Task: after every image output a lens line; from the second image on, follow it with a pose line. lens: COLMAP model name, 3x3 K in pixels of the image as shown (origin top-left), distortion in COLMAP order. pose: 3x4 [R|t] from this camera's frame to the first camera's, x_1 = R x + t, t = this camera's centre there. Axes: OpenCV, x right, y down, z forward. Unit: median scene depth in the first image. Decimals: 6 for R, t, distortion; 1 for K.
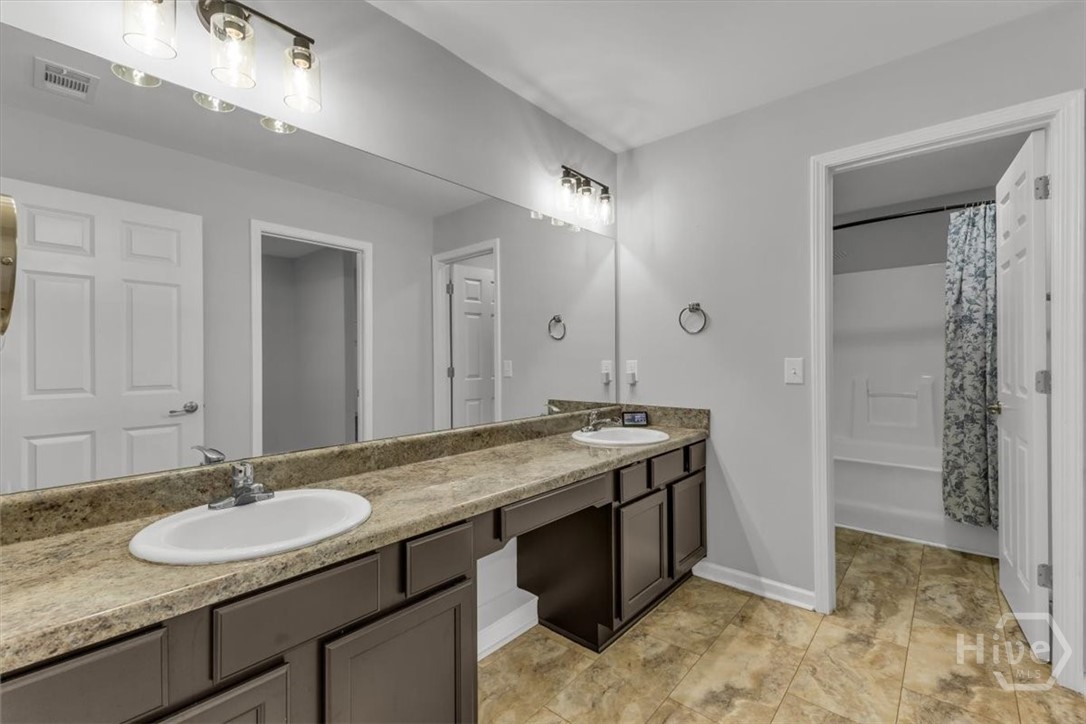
lens RADIAL K [[470.2, 0, 545.1], [0, 470.2, 361.0], [0, 0, 1]] dist [0.015351, -0.002126]
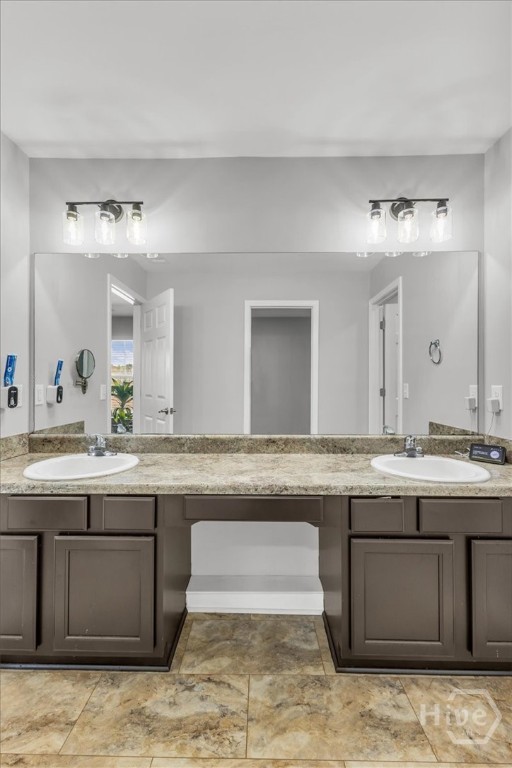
lens RADIAL K [[332.5, 0, 256.0], [0, 332.5, 381.8], [0, 0, 1]] dist [0.015351, -0.002126]
pose [[0.641629, 0.008790, -0.766965, 0.497918], [-0.007364, 0.999959, 0.005300, -0.011384], [0.766980, 0.002247, 0.641667, 0.356820]]
